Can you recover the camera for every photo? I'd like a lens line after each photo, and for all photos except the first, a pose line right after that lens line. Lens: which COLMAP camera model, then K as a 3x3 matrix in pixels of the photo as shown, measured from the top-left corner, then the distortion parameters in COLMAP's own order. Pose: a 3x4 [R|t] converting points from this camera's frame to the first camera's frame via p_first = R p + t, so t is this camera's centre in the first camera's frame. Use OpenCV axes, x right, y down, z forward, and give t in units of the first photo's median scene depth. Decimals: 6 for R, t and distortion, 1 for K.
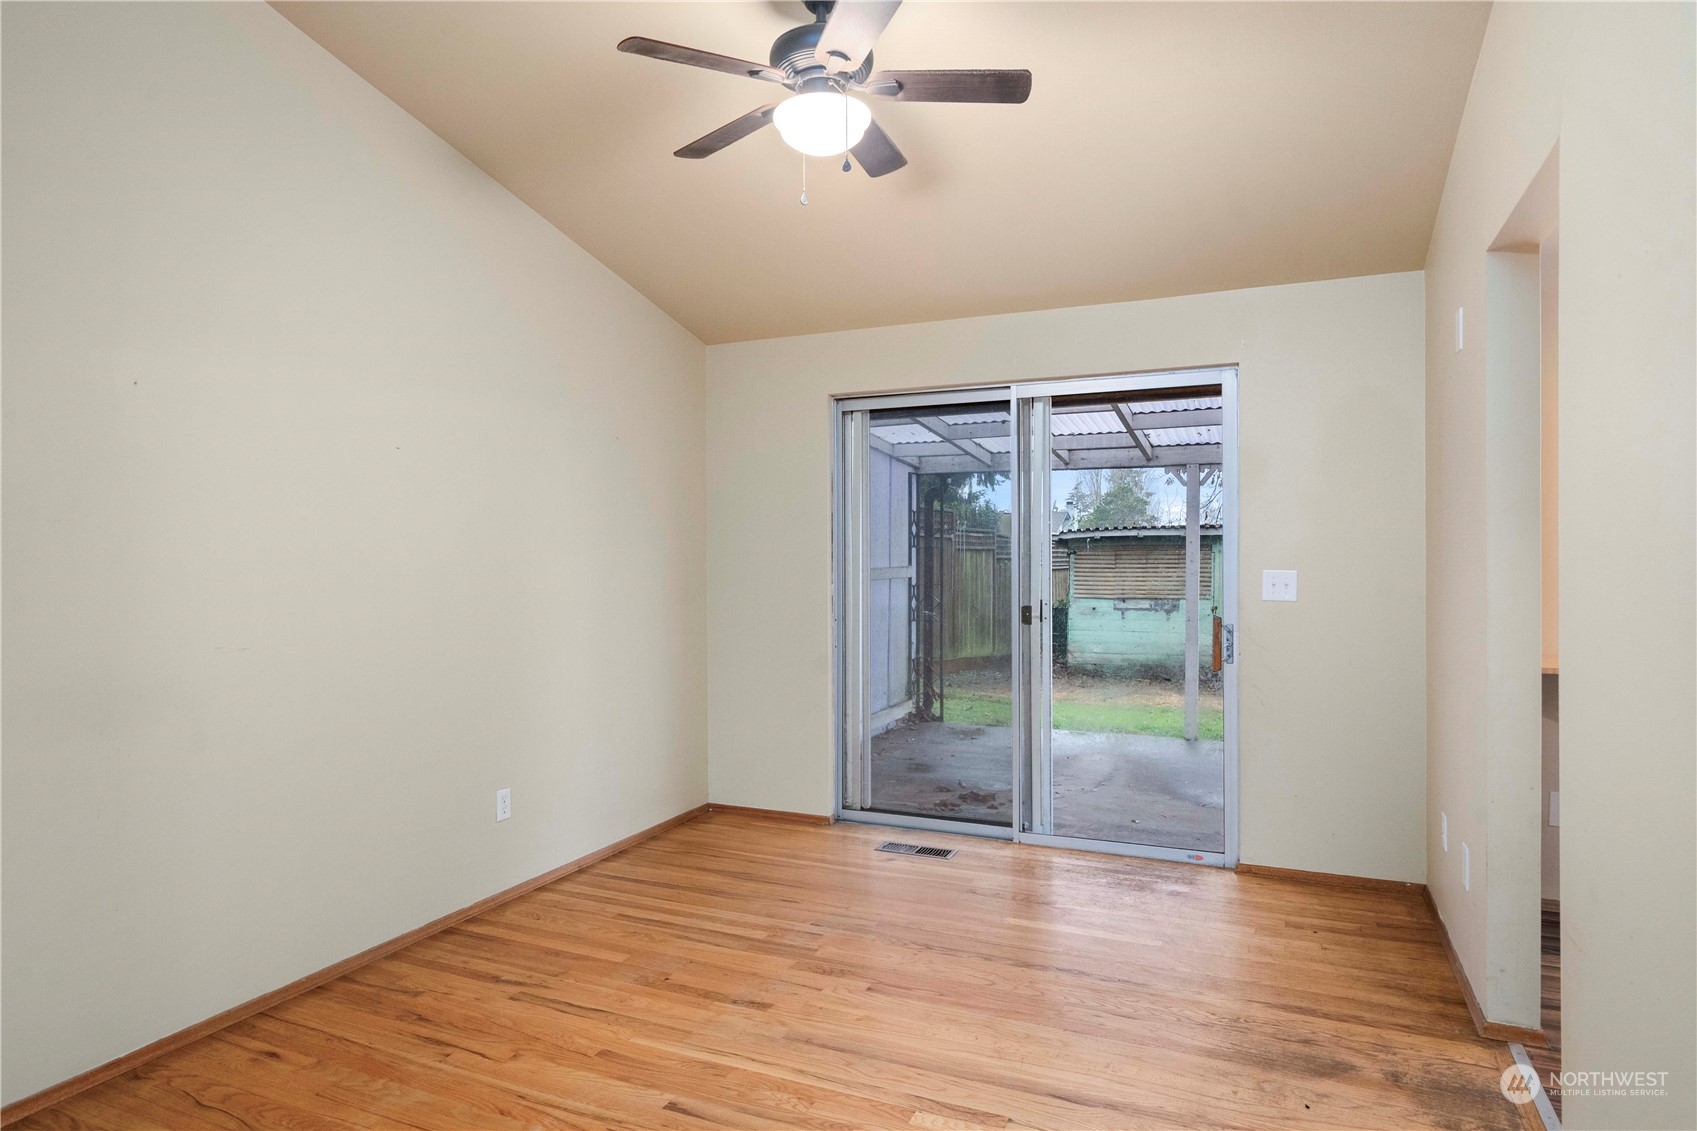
lens RADIAL K [[970.1, 0, 833.0], [0, 970.1, 563.8], [0, 0, 1]] dist [-0.004279, -0.000513]
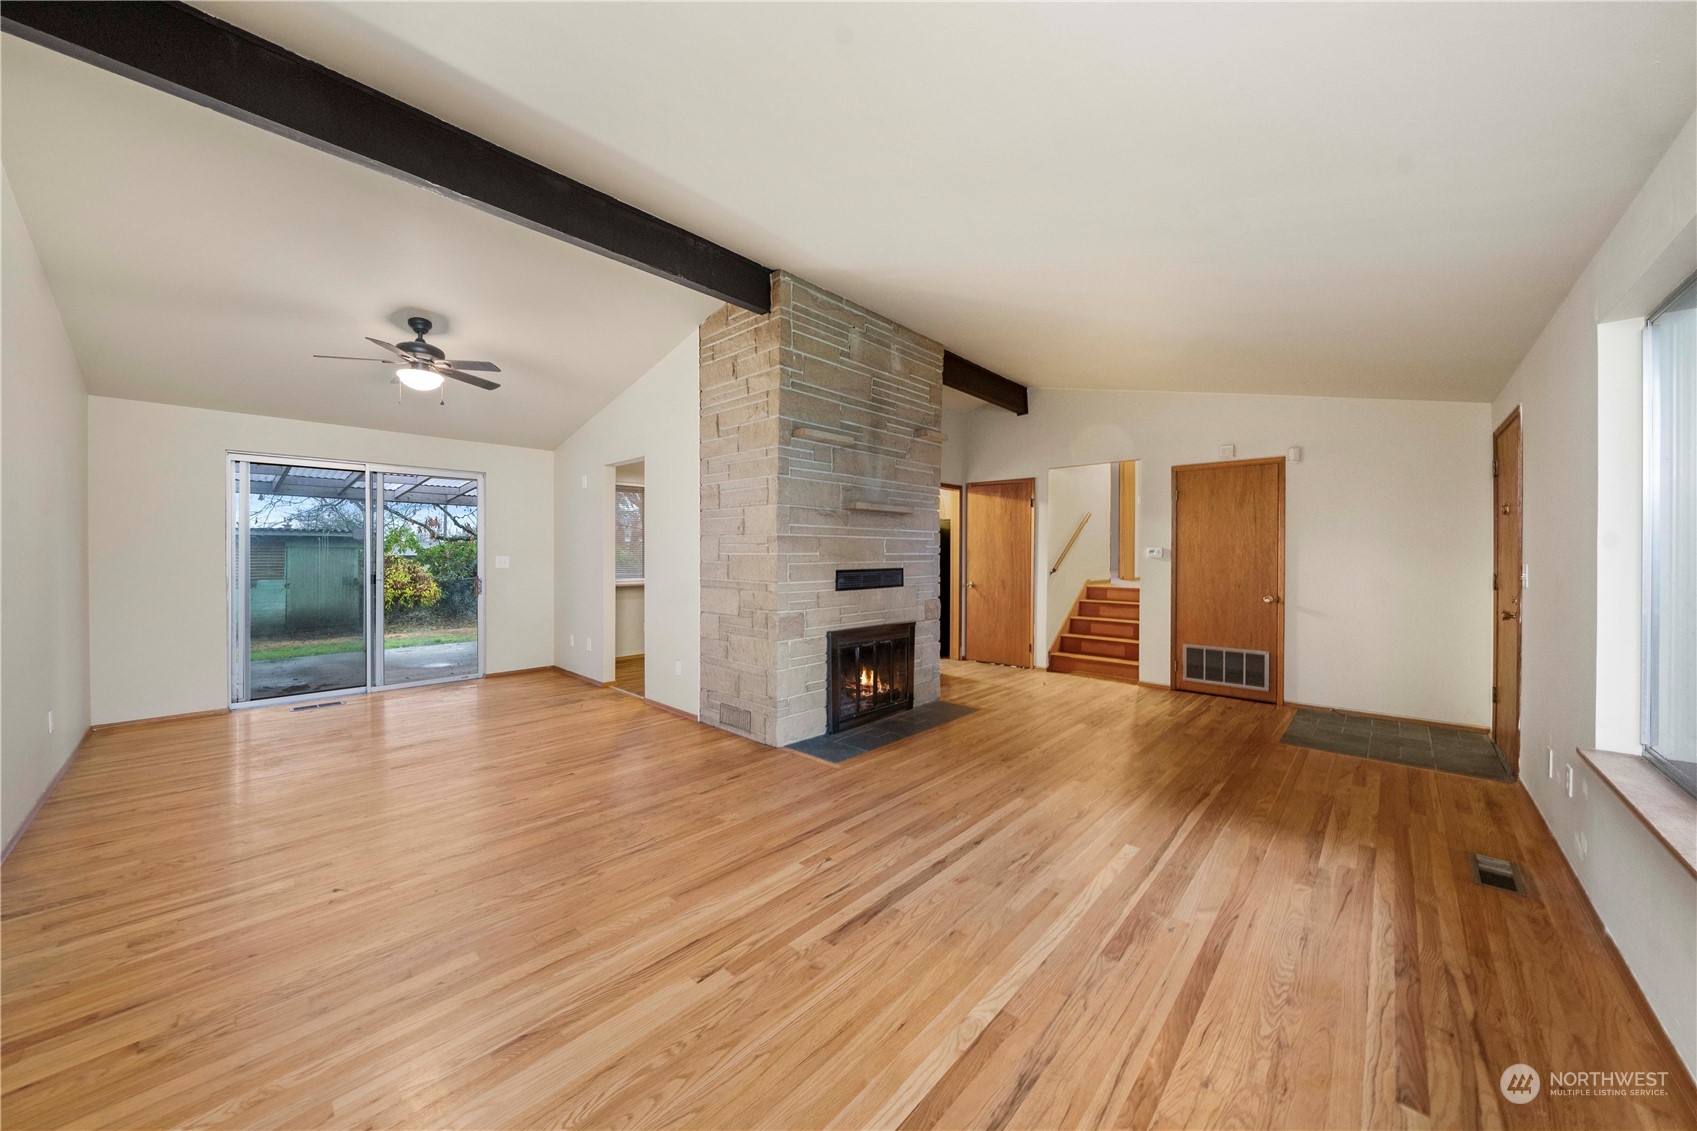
lens RADIAL K [[598.0, 0, 848.8], [0, 598.0, 557.1], [0, 0, 1]] dist [-0.006198, 0.000045]
pose [[0.313570, -0.005282, 0.949550, -0.627837], [0.002293, 0.999986, 0.004805, 0.002502], [-0.949562, 0.000671, 0.313578, -0.309183]]
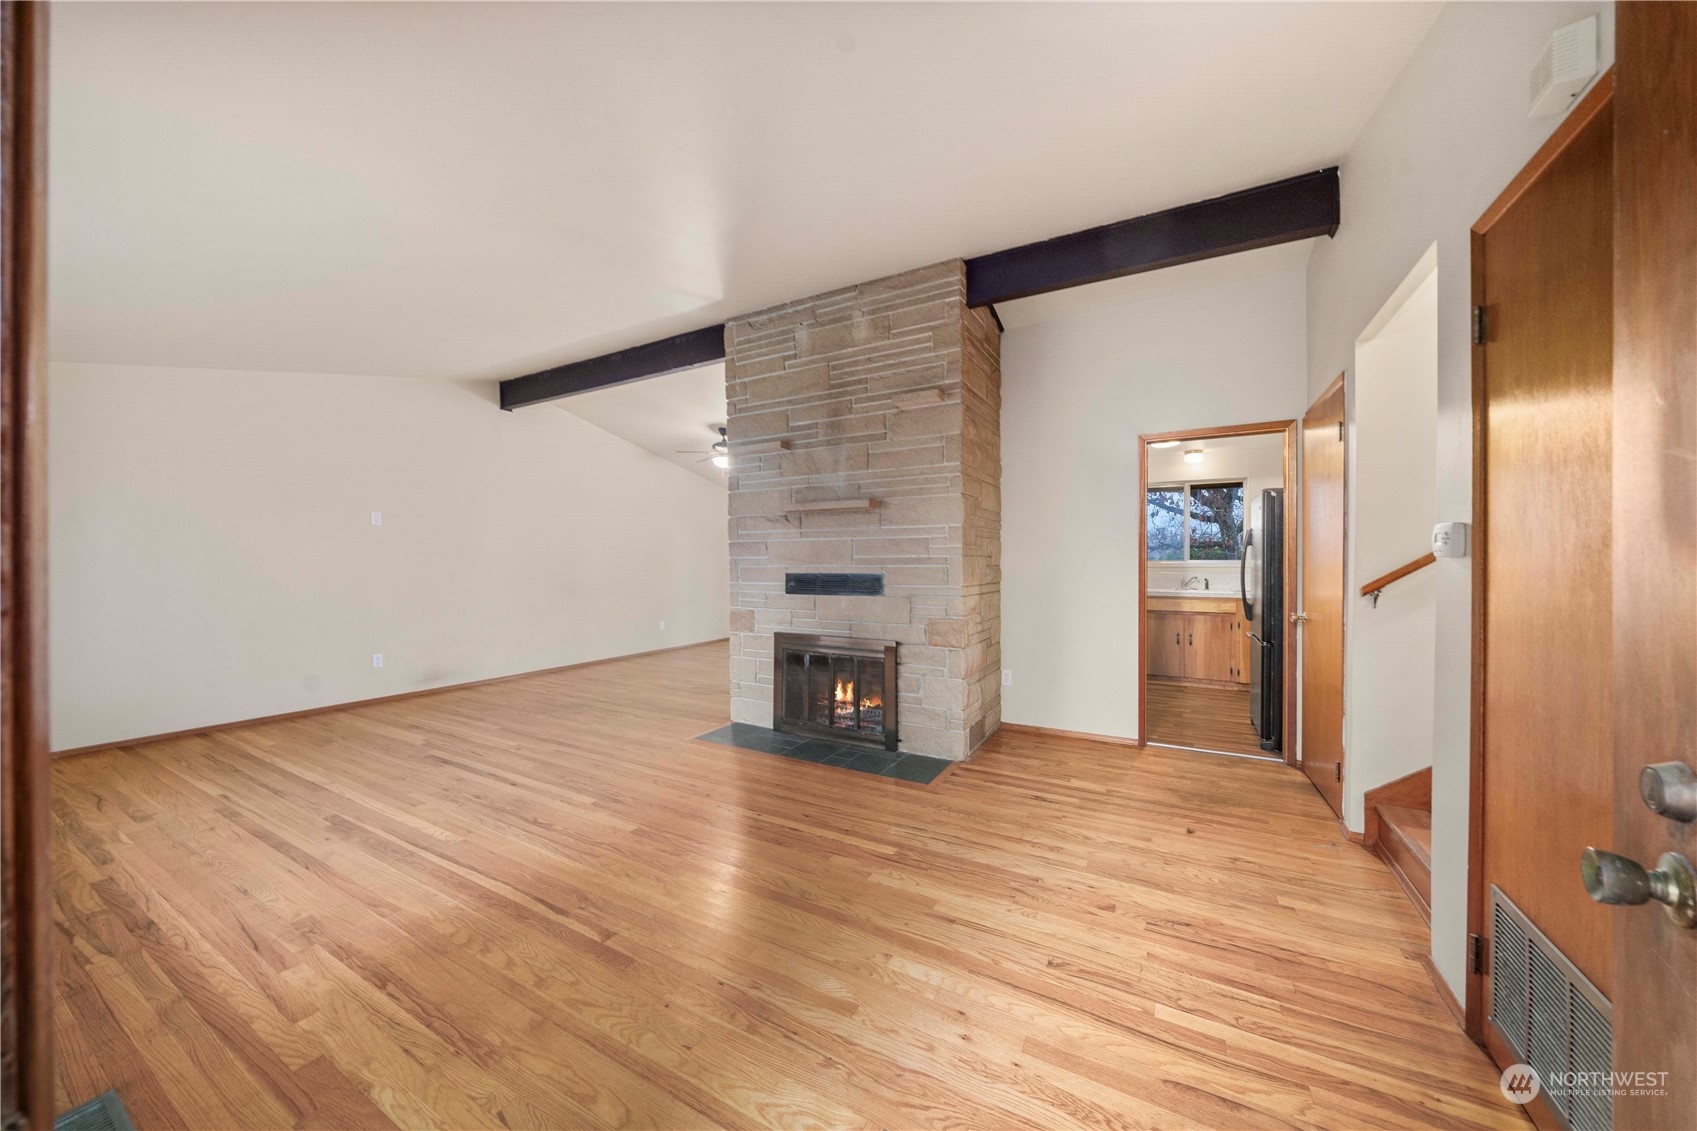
lens RADIAL K [[598.0, 0, 846.2], [0, 598.0, 565.3], [0, 0, 1]] dist [-0.006198, 0.000045]
pose [[0.995077, -0.000349, -0.099100, 0.453648], [0.000209, 0.999999, -0.001418, 0.016478], [0.099100, 0.001390, 0.995076, -0.940317]]
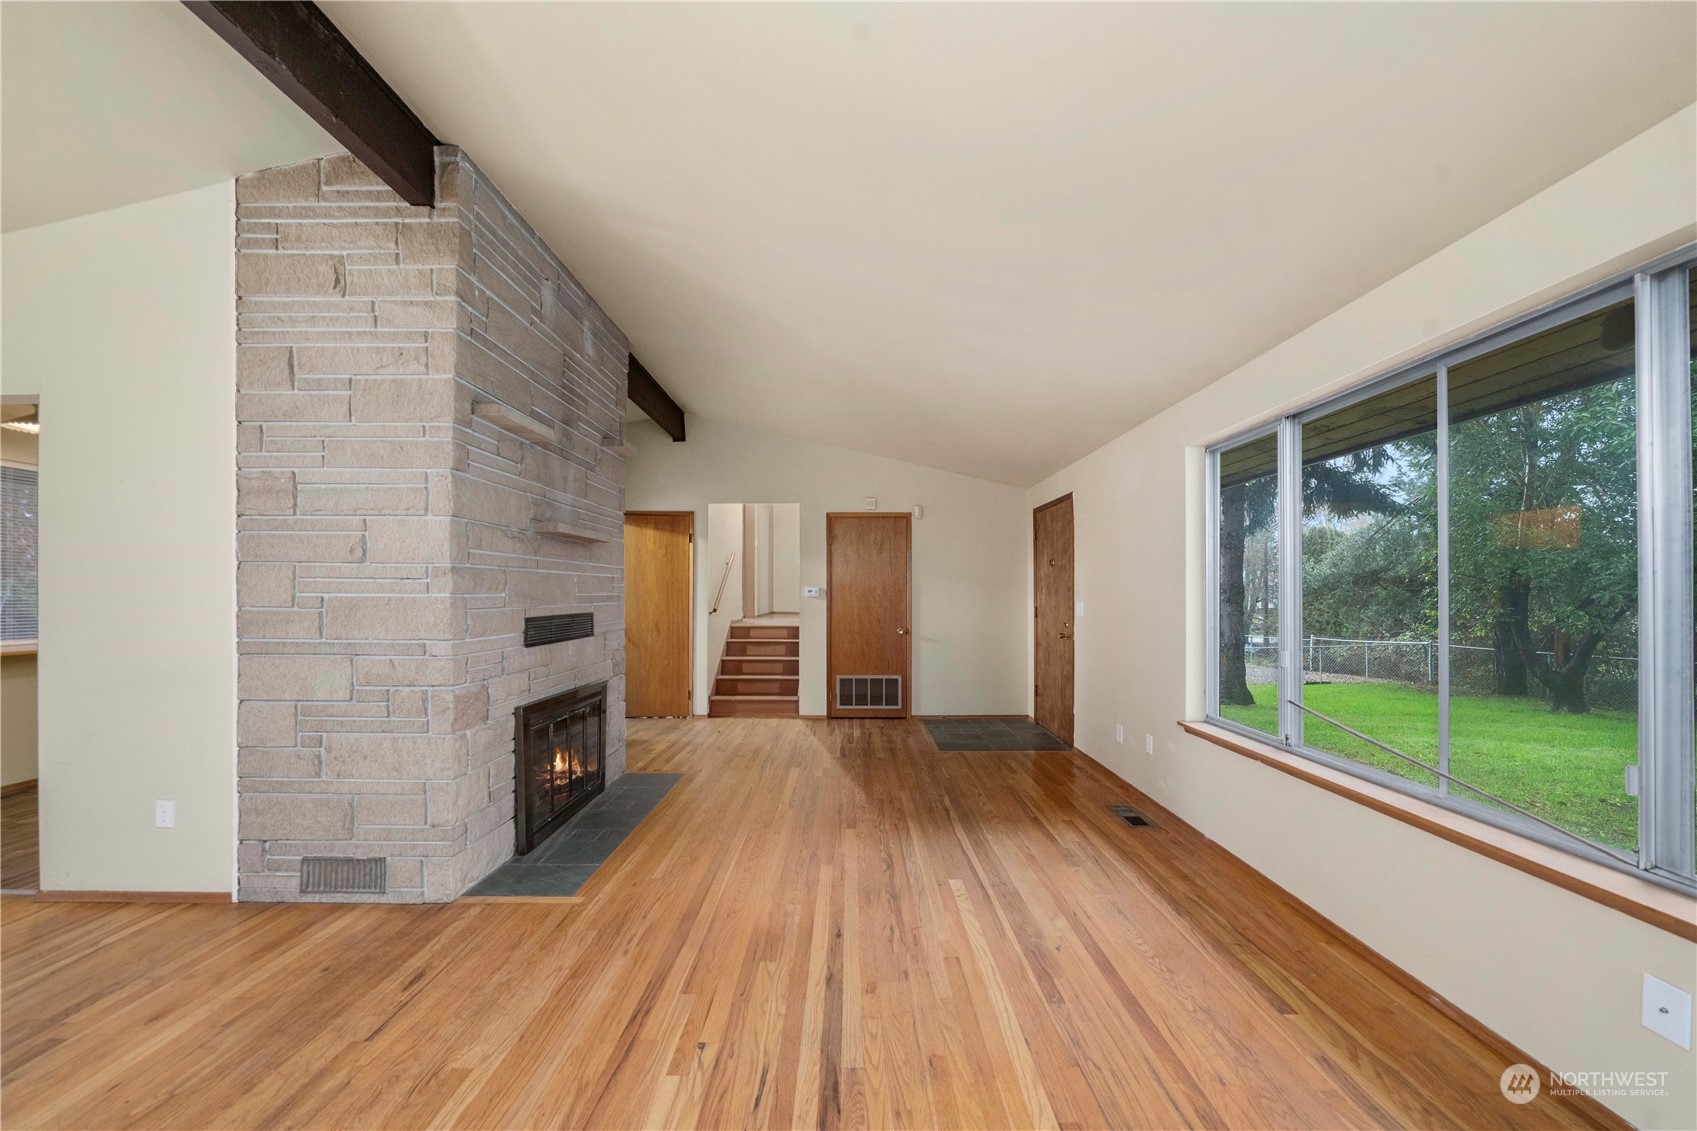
lens RADIAL K [[598.0, 0, 858.9], [0, 598.0, 595.5], [0, 0, 1]] dist [-0.006198, 0.000045]
pose [[-0.421566, -0.004964, 0.906784, -0.490347], [0.002067, 0.999977, 0.006436, -0.000632], [-0.906795, 0.004588, -0.421546, -0.050684]]
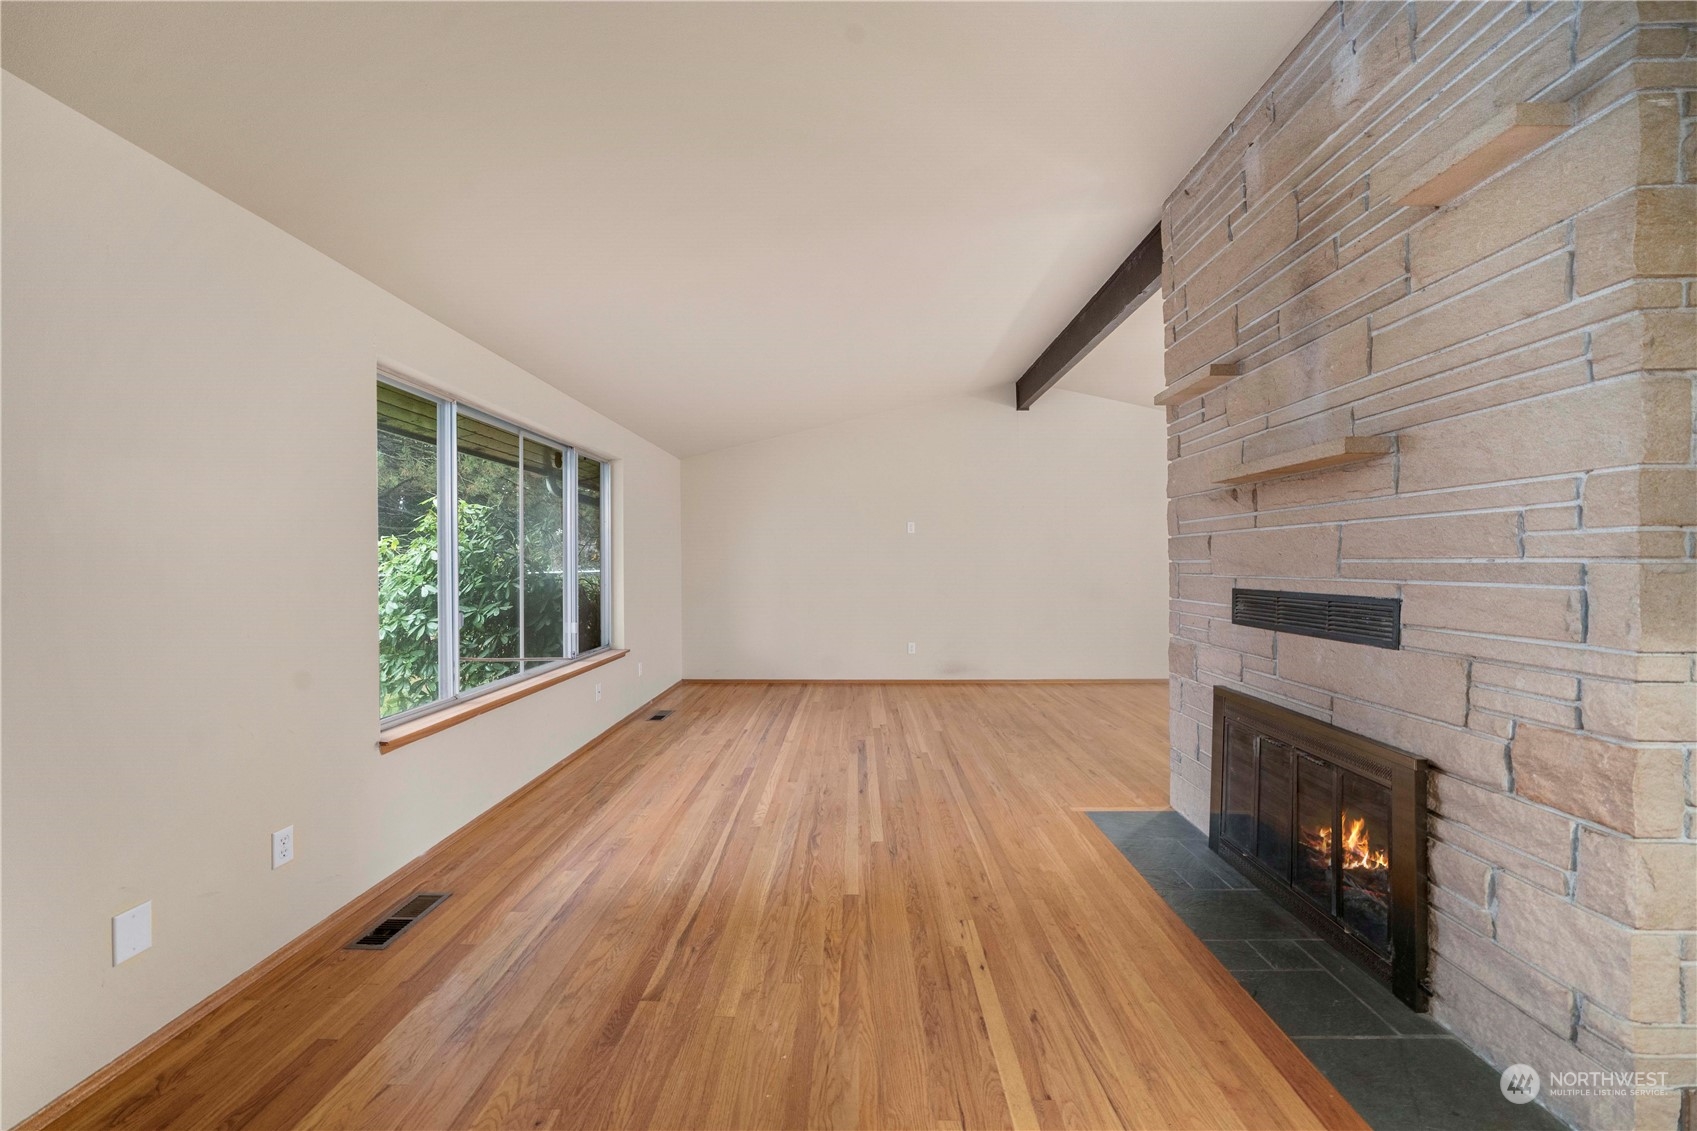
lens RADIAL K [[598.0, 0, 834.1], [0, 598.0, 569.1], [0, 0, 1]] dist [-0.006198, 0.000045]
pose [[0.373316, 0.009644, -0.927654, 0.642054], [0.000421, 0.999944, 0.010565, 0.003587], [0.927704, -0.004335, 0.373291, -0.552292]]
